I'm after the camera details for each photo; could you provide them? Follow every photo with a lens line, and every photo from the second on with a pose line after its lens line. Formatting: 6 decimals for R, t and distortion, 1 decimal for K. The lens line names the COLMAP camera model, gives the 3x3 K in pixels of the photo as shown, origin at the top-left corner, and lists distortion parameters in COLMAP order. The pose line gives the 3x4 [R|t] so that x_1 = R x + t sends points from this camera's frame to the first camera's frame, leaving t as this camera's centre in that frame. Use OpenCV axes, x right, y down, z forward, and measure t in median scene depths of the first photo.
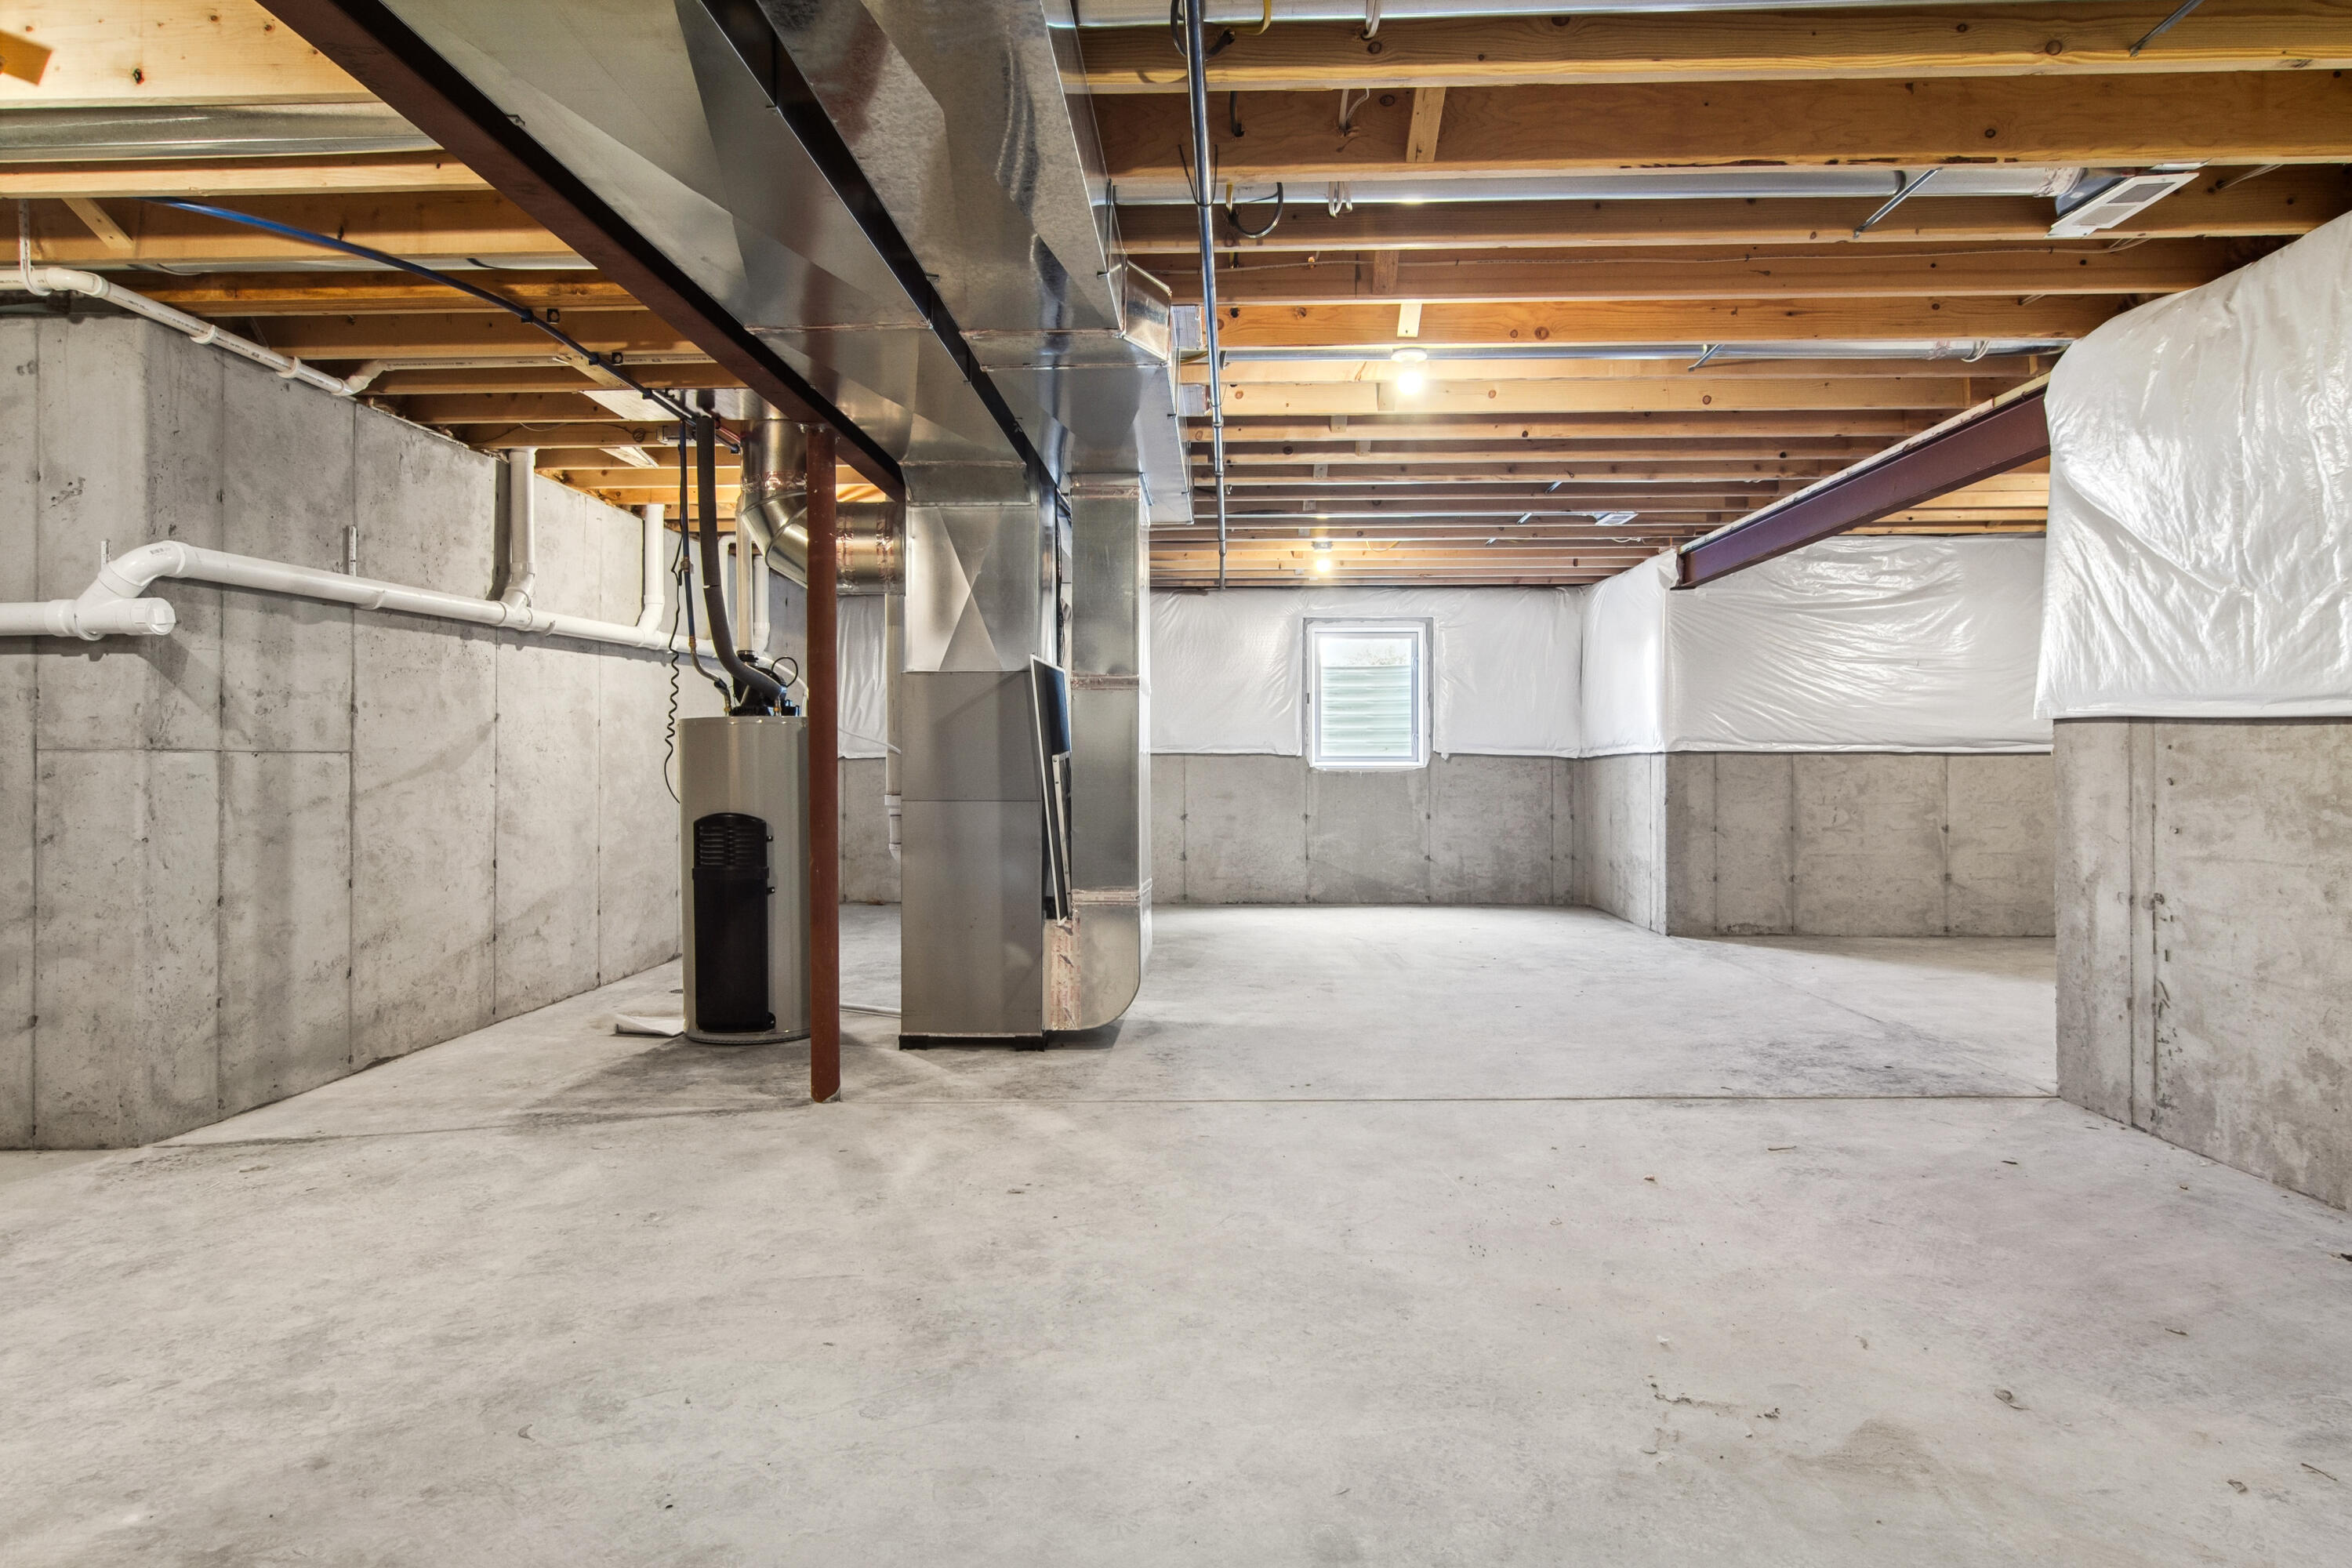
lens RADIAL K [[1374.5, 0, 1164.3], [0, 1374.5, 771.3], [0, 0, 1]] dist [0.000657, 0.001584]
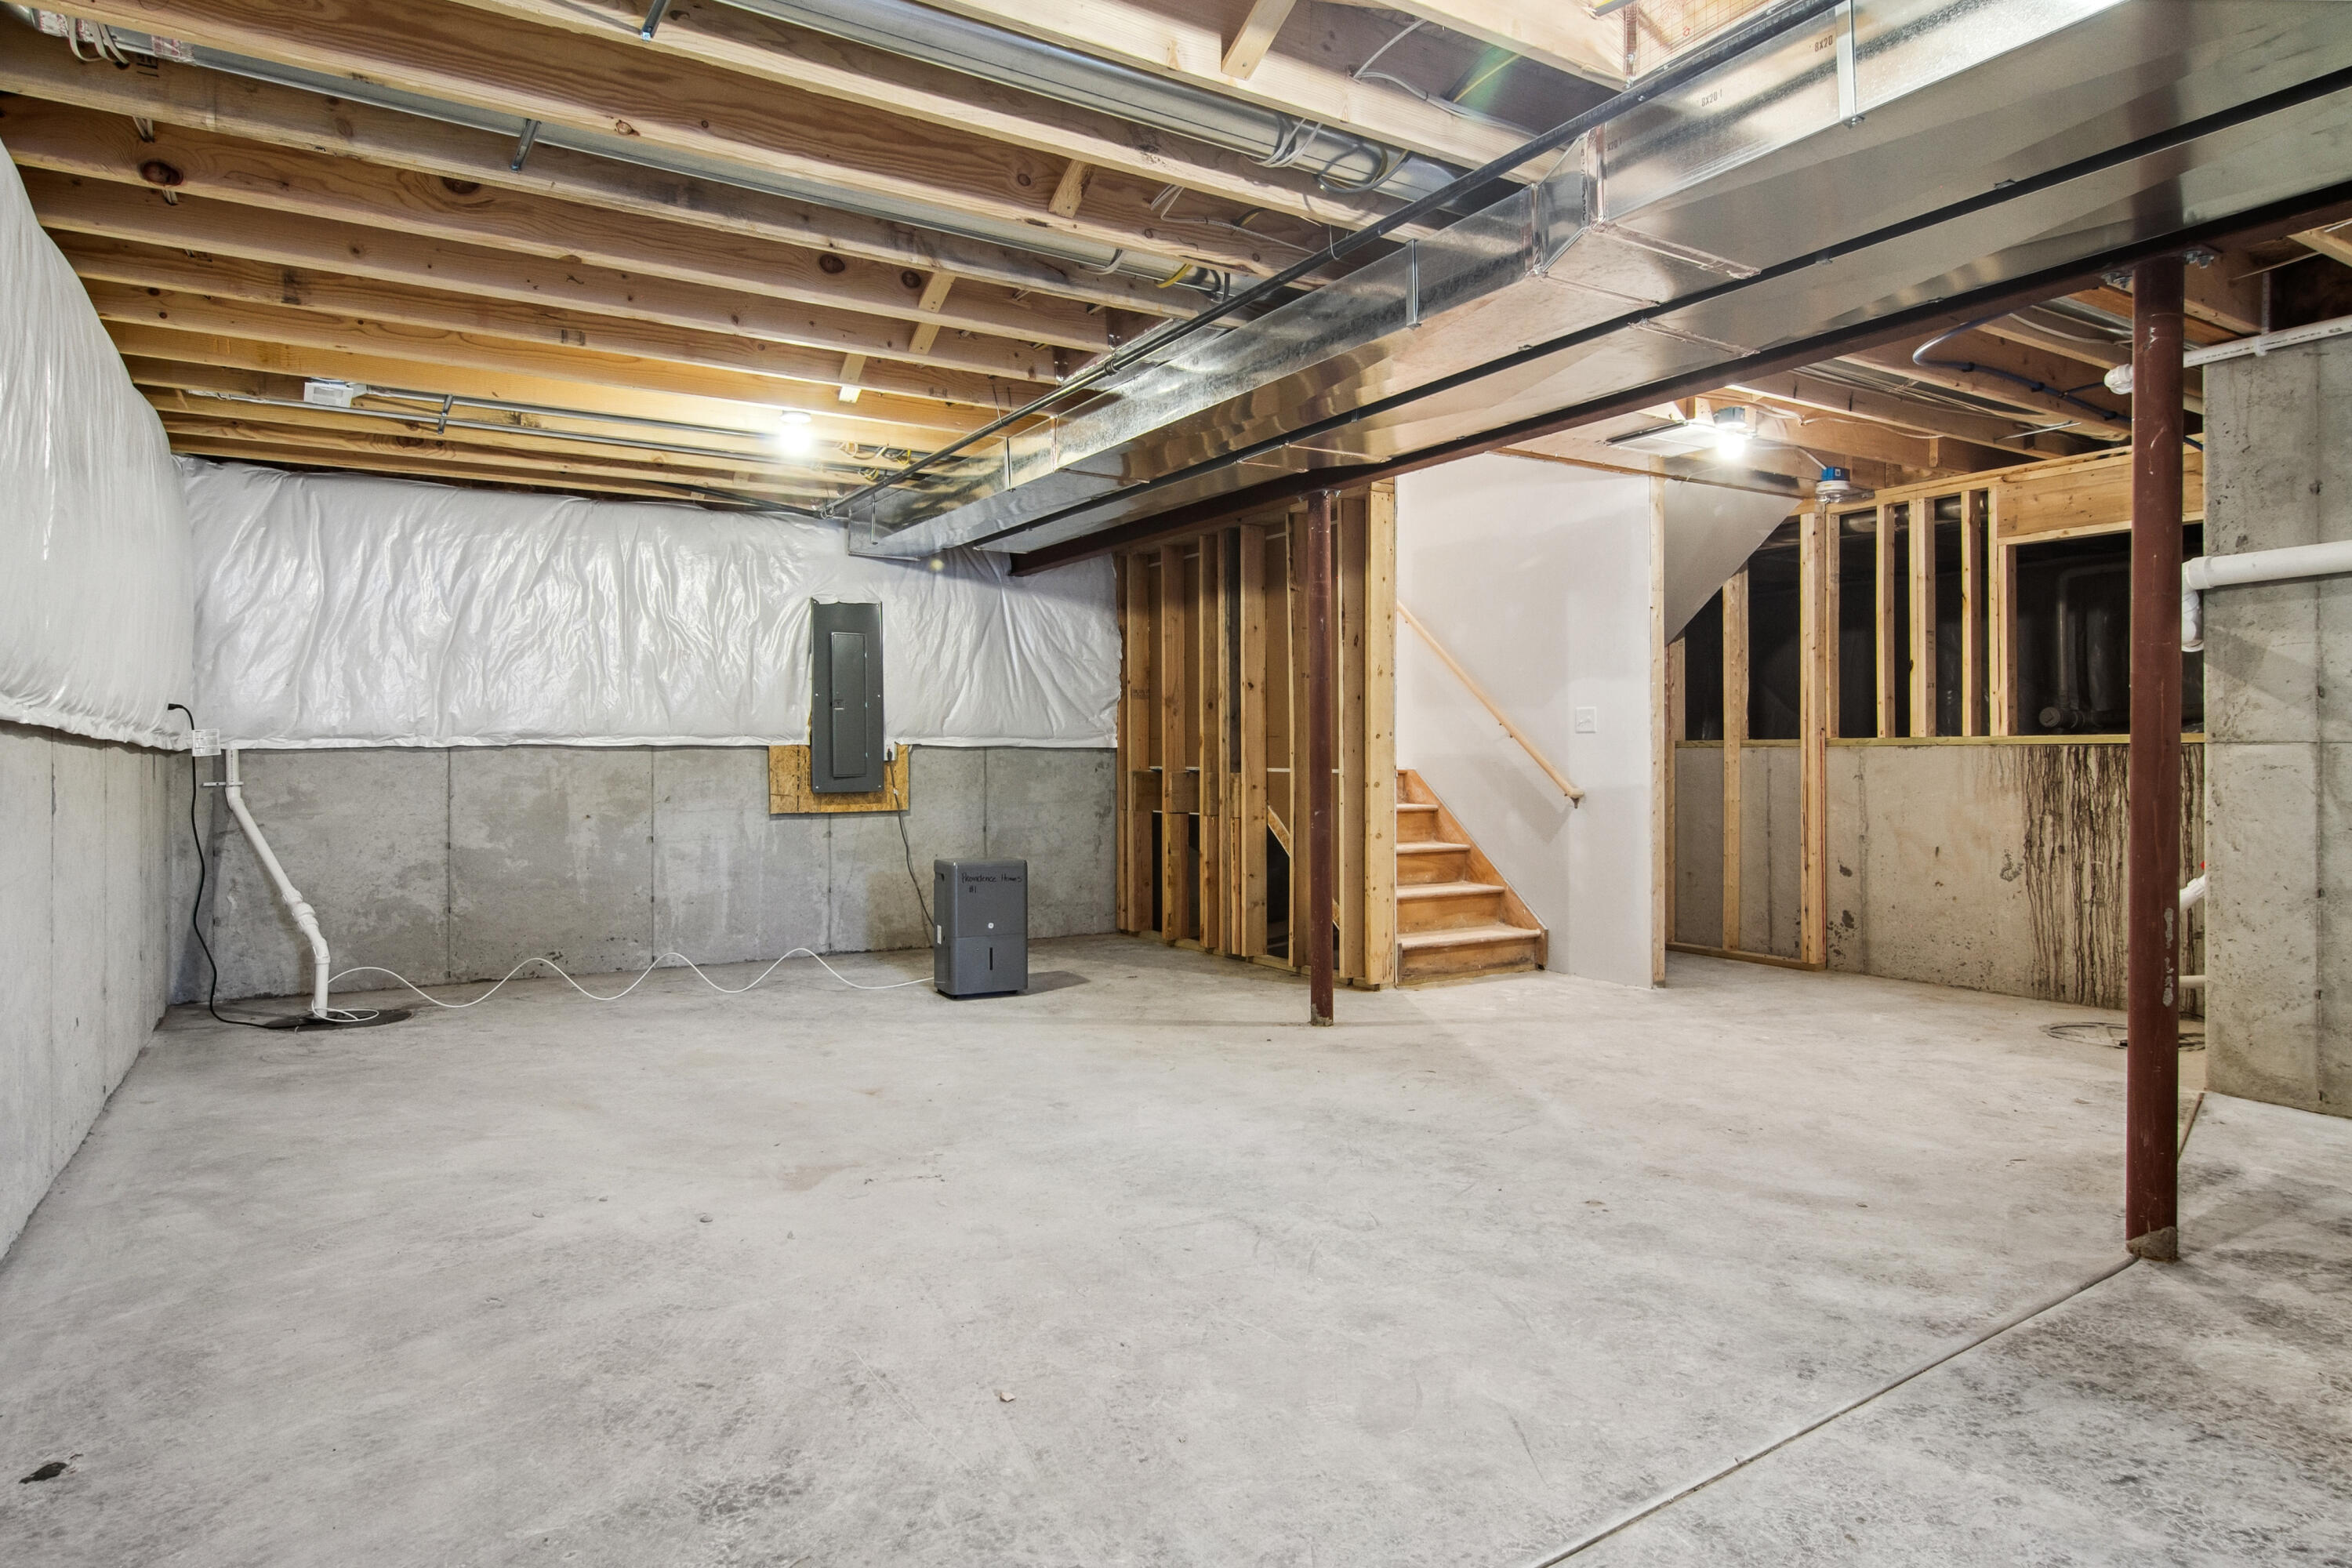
lens RADIAL K [[1374.5, 0, 1171.9], [0, 1374.5, 772.5], [0, 0, 1]] dist [0.000657, 0.001584]
pose [[-0.833197, 0.009325, -0.552898, 0.694846], [-0.000590, 0.999842, 0.017752, -0.012668], [0.552977, 0.015117, -0.833060, 1.701963]]
